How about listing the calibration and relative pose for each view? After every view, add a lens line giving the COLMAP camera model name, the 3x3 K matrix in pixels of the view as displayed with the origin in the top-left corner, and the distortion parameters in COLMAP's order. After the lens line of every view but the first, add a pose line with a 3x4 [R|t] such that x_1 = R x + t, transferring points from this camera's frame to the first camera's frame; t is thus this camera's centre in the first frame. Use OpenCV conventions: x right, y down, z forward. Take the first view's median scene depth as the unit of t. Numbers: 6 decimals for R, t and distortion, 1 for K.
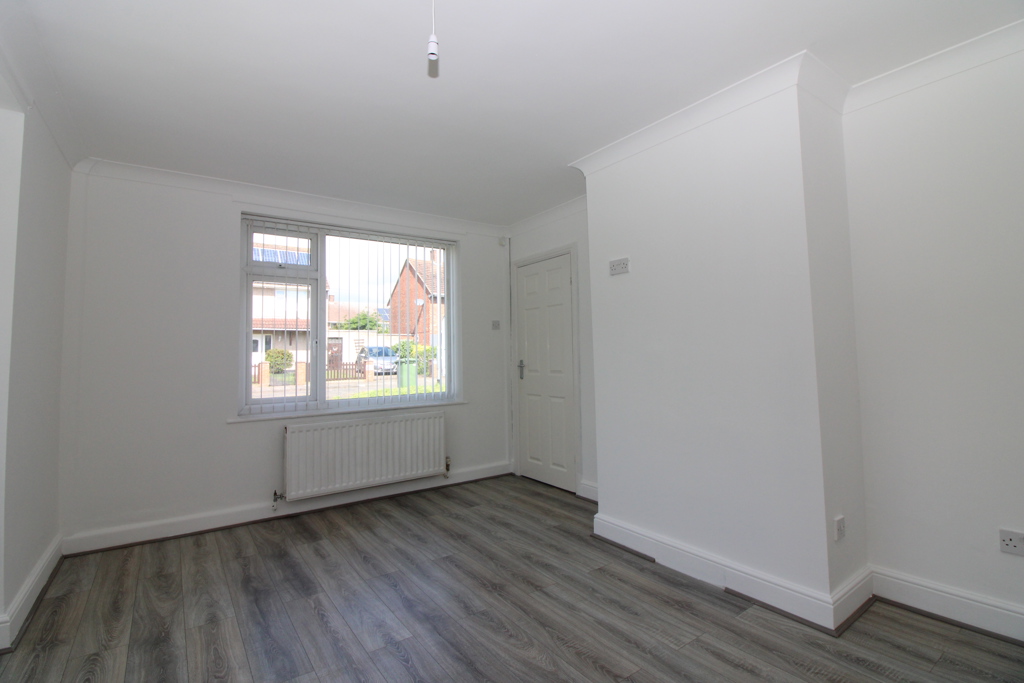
lens RADIAL K [[476.3, 0, 505.5], [0, 476.3, 339.2], [0, 0, 1]] dist [0.002685, -0.013606]
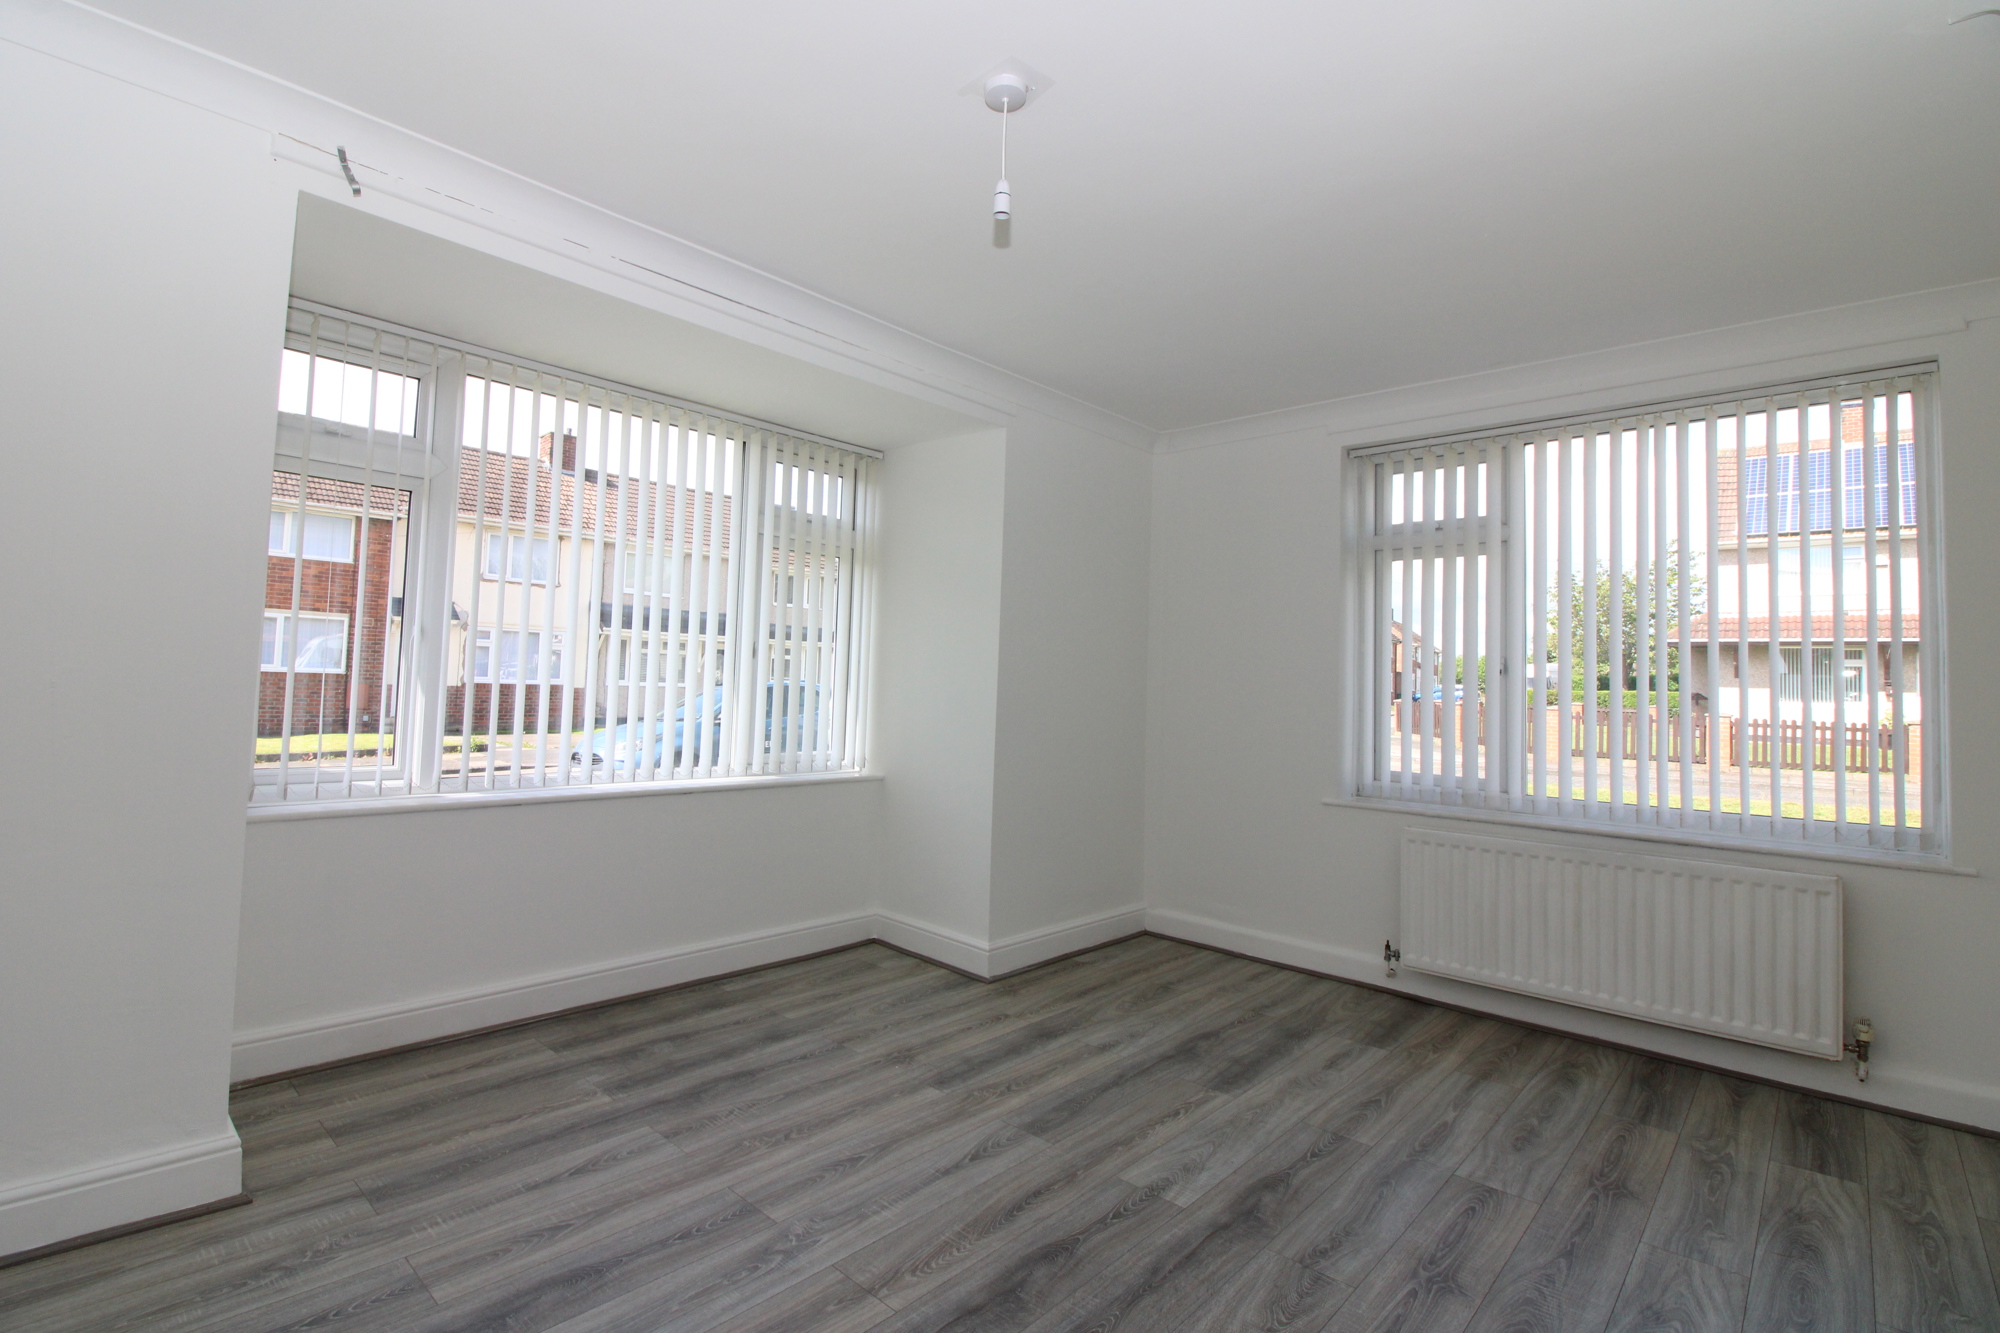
lens RADIAL K [[930.2, 0, 987.4], [0, 930.2, 662.0], [0, 0, 1]] dist [0.002685, -0.013606]
pose [[0.204735, -0.000468, -0.978817, 0.546089], [-0.002164, 0.999997, -0.000930, -0.002645], [0.978815, 0.002308, 0.204734, 0.376501]]
